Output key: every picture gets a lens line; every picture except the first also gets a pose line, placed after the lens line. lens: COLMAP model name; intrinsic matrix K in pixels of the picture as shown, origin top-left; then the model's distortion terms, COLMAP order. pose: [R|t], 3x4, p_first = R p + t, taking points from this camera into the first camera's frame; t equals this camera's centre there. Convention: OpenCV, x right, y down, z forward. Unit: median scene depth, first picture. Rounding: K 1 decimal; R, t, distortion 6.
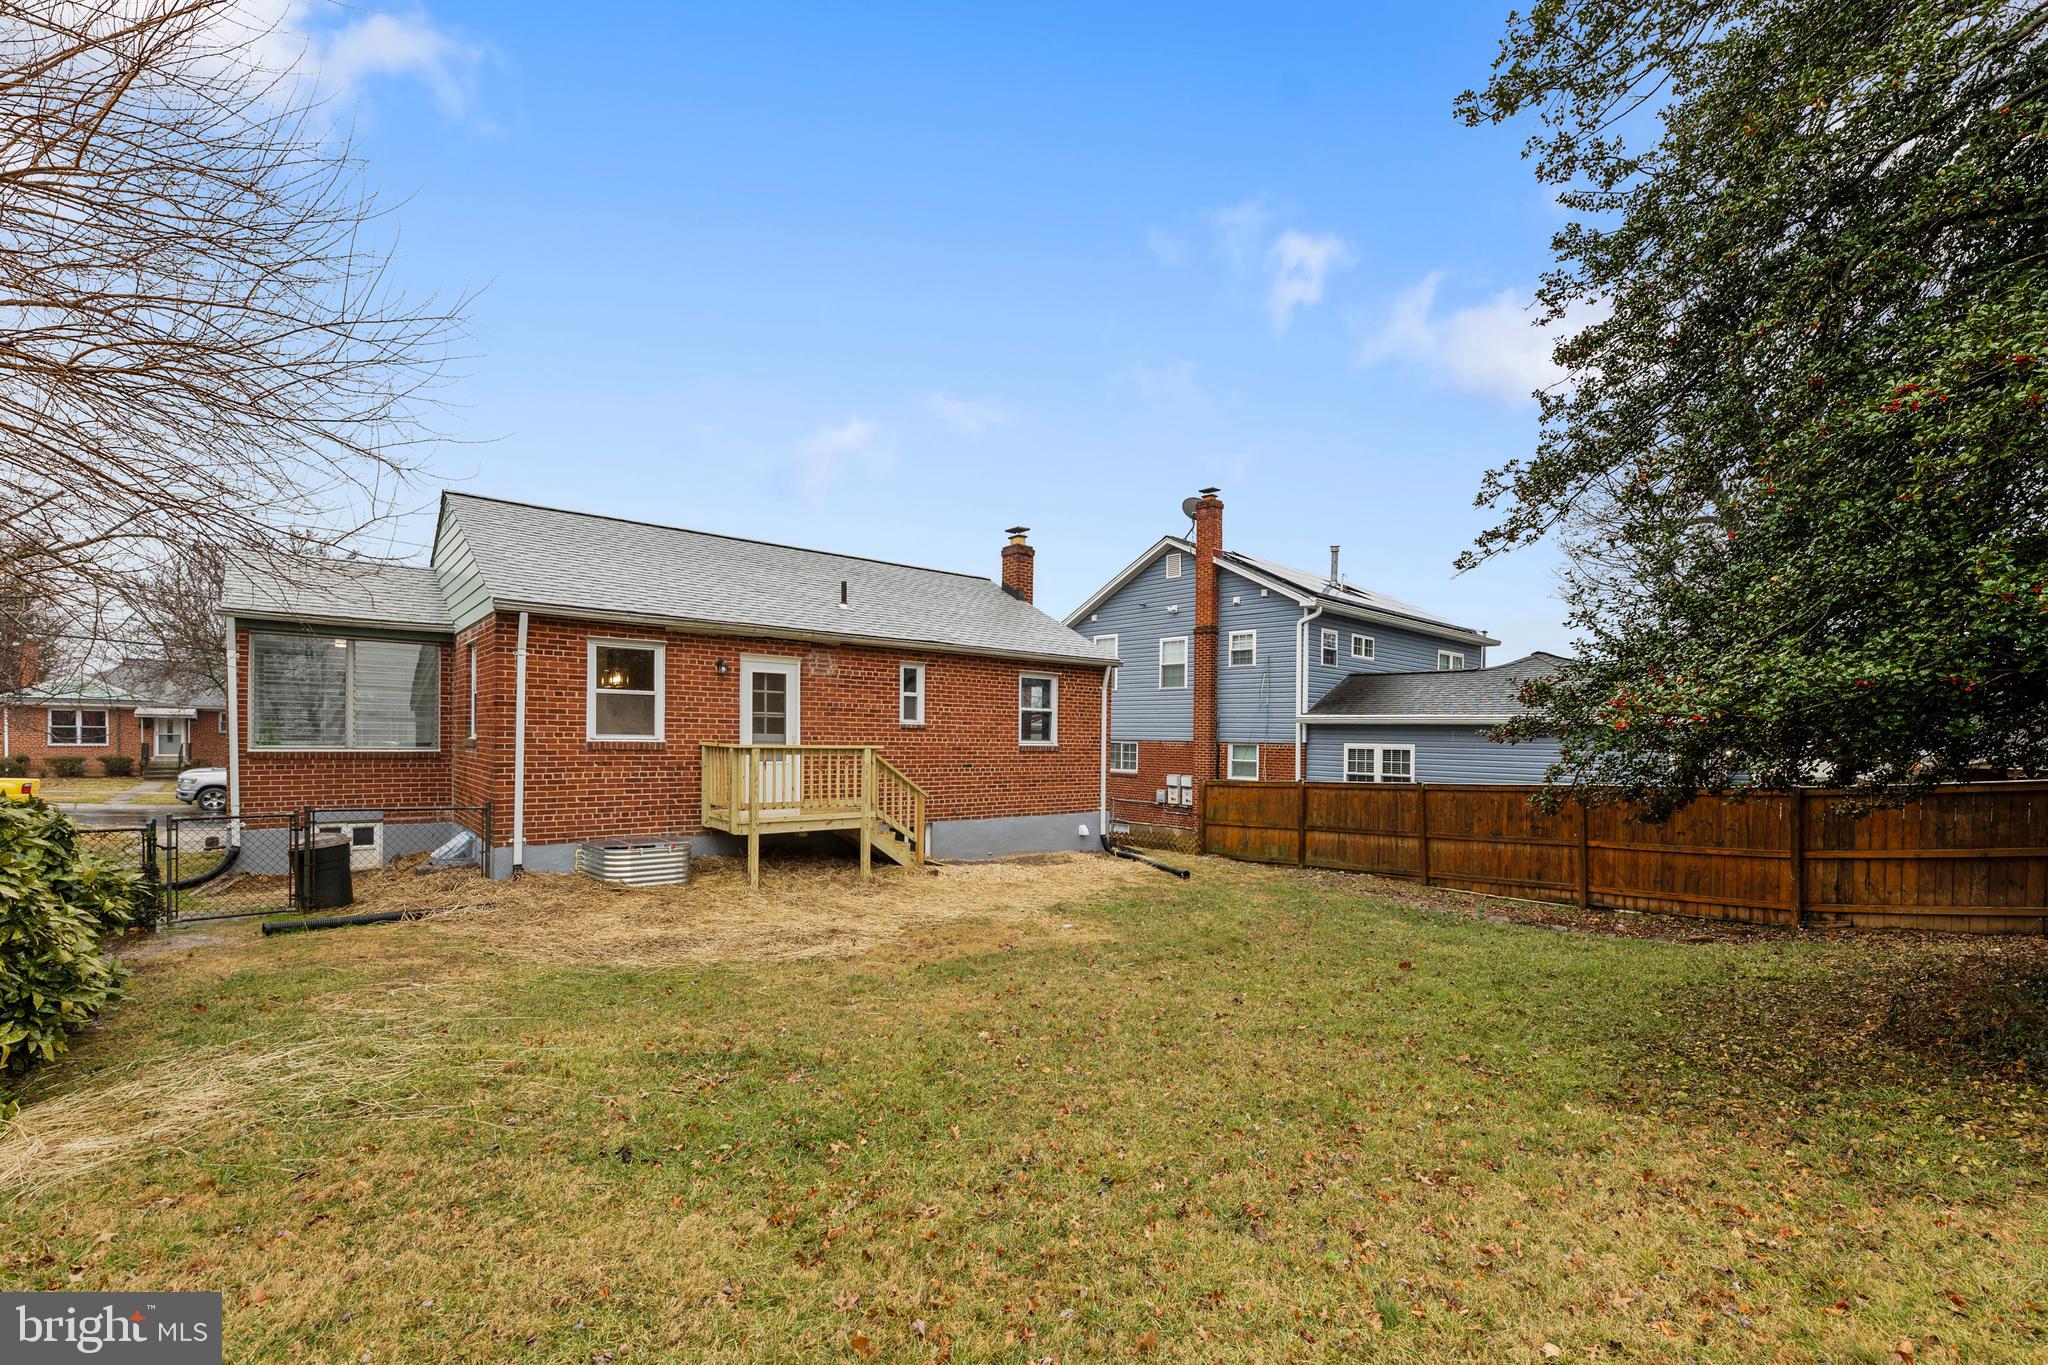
lens RADIAL K [[856.2, 0, 1010.5], [0, 856.2, 730.6], [0, 0, 1]] dist [0.000177, 0.000043]
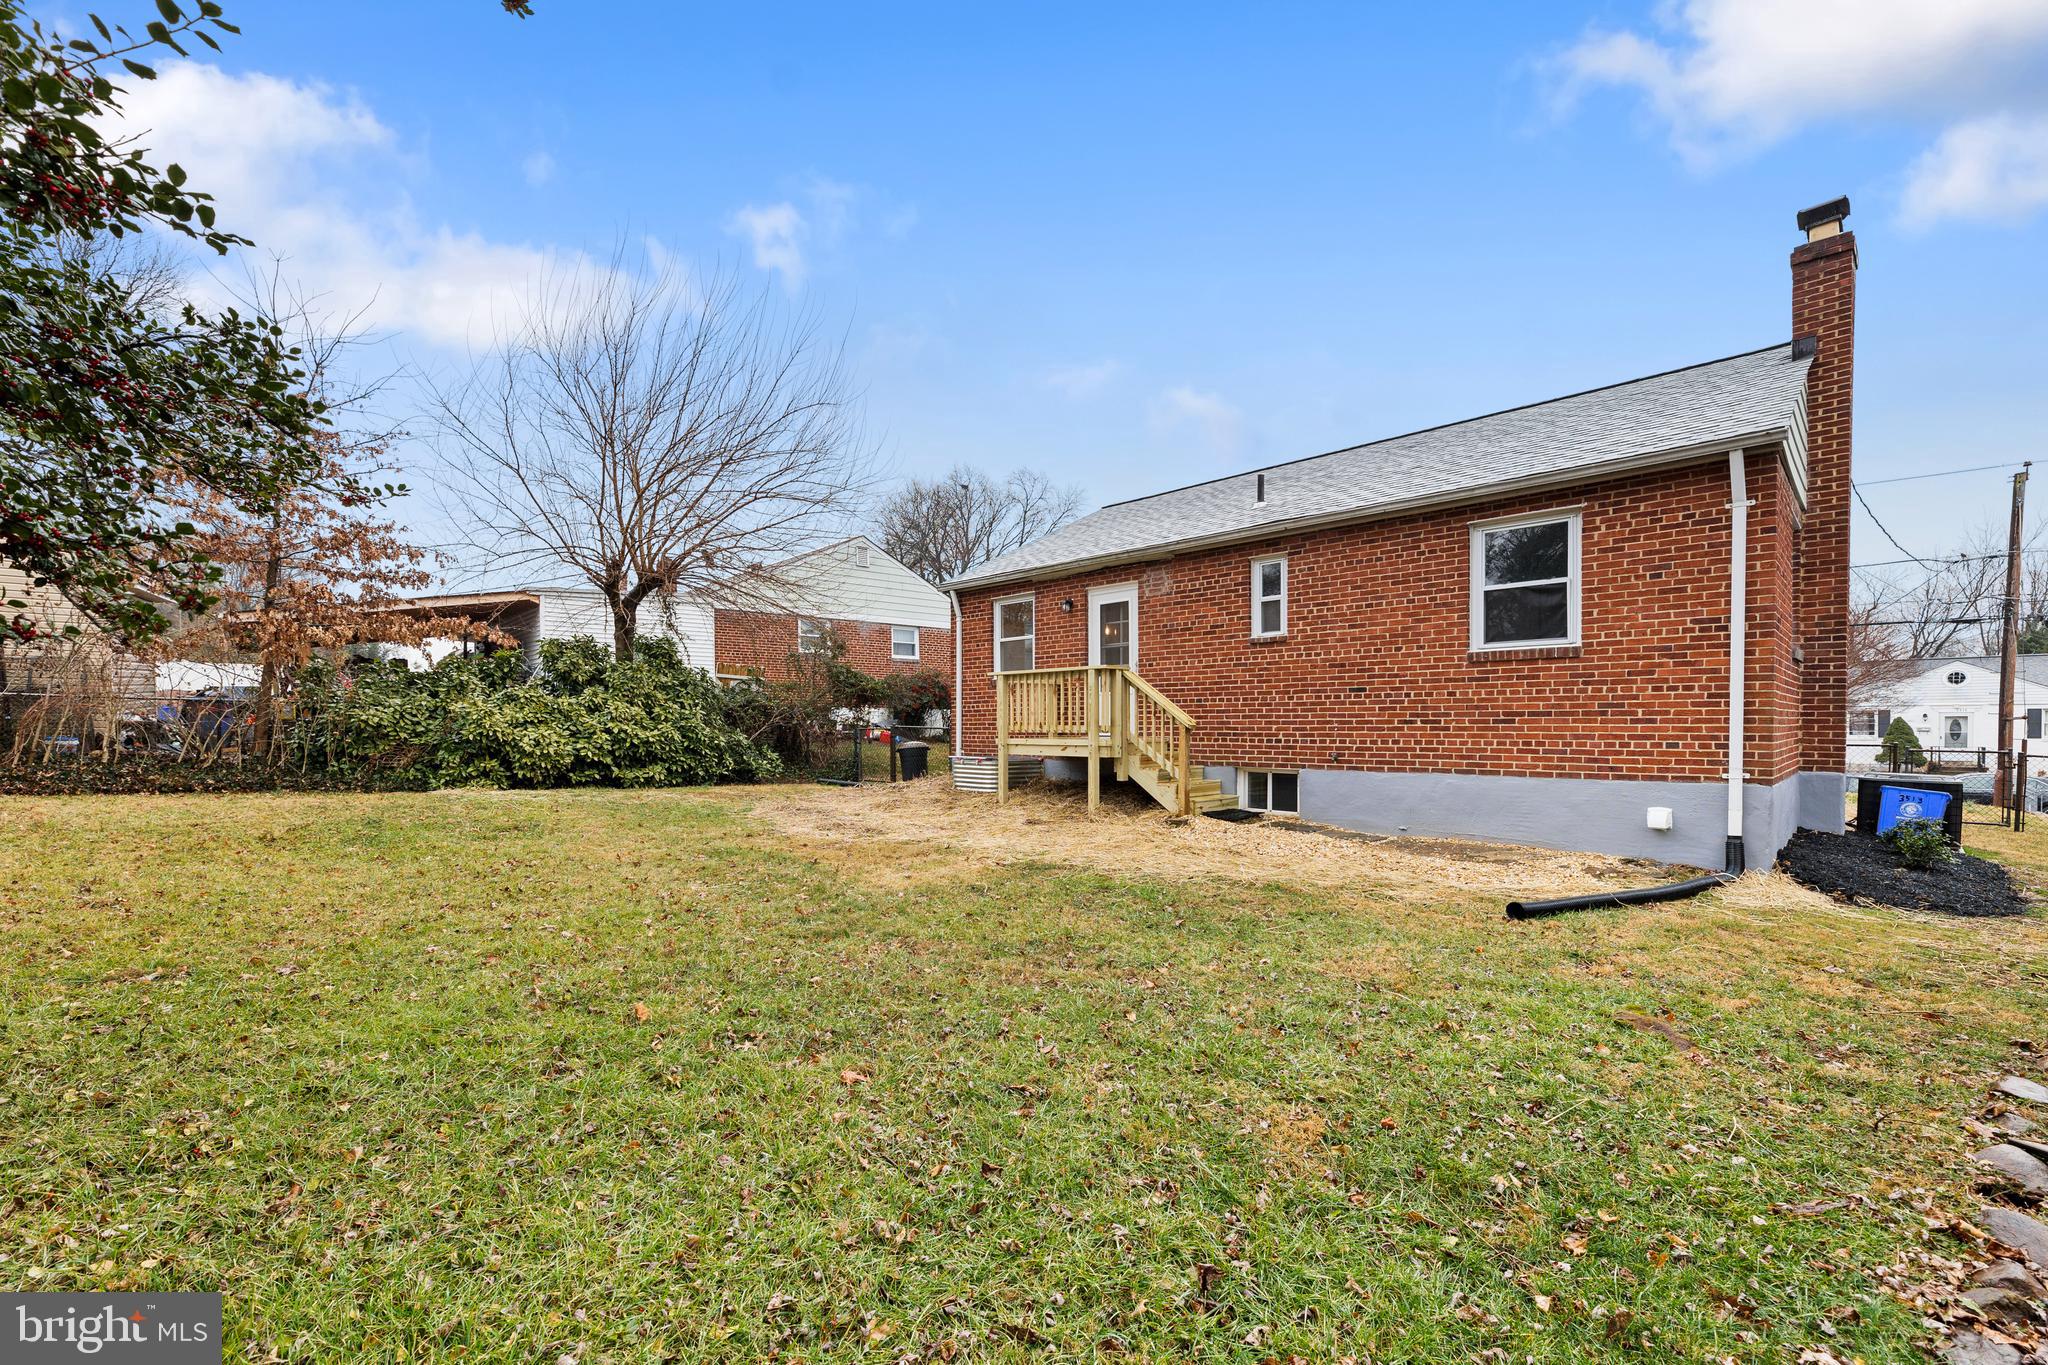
lens RADIAL K [[785.1, 0, 1018.1], [0, 785.1, 735.4], [0, 0, 1]] dist [0.000114, -0.000029]
pose [[0.142698, -0.001021, -0.989766, 0.451189], [0.013938, 0.999902, 0.000978, 0.063021], [0.989668, -0.013935, 0.142698, 0.567723]]
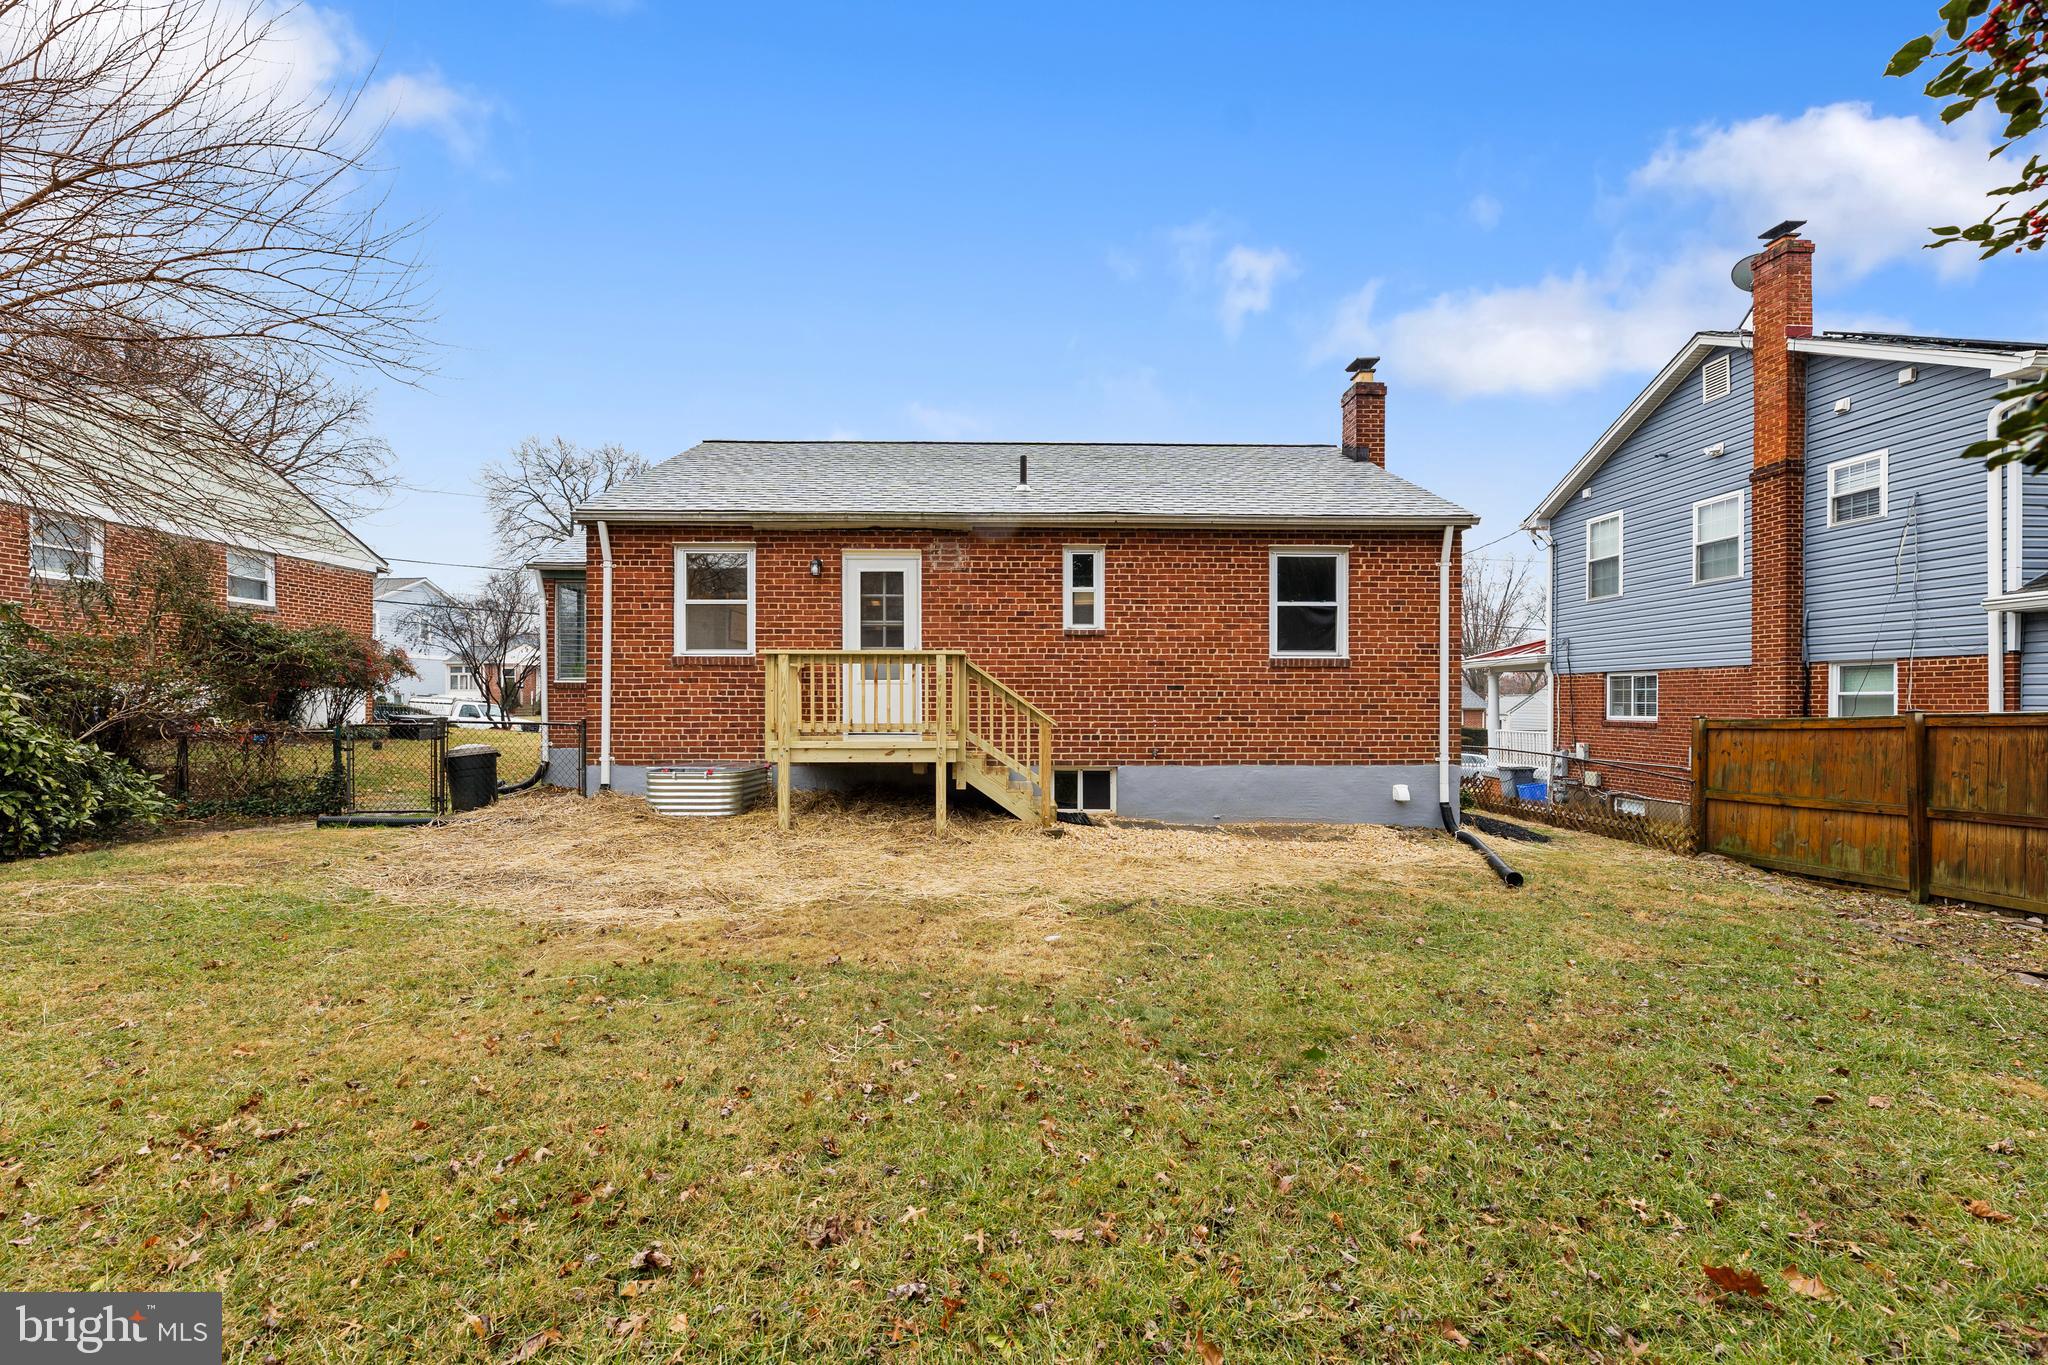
lens RADIAL K [[827.5, 0, 1029.8], [0, 827.5, 702.2], [0, 0, 1]] dist [-0.000051, 0.000058]
pose [[0.792732, -0.015052, -0.609385, 0.231750], [0.015221, 0.999872, -0.004896, 0.047351], [0.609381, -0.005394, 0.792859, 0.344180]]
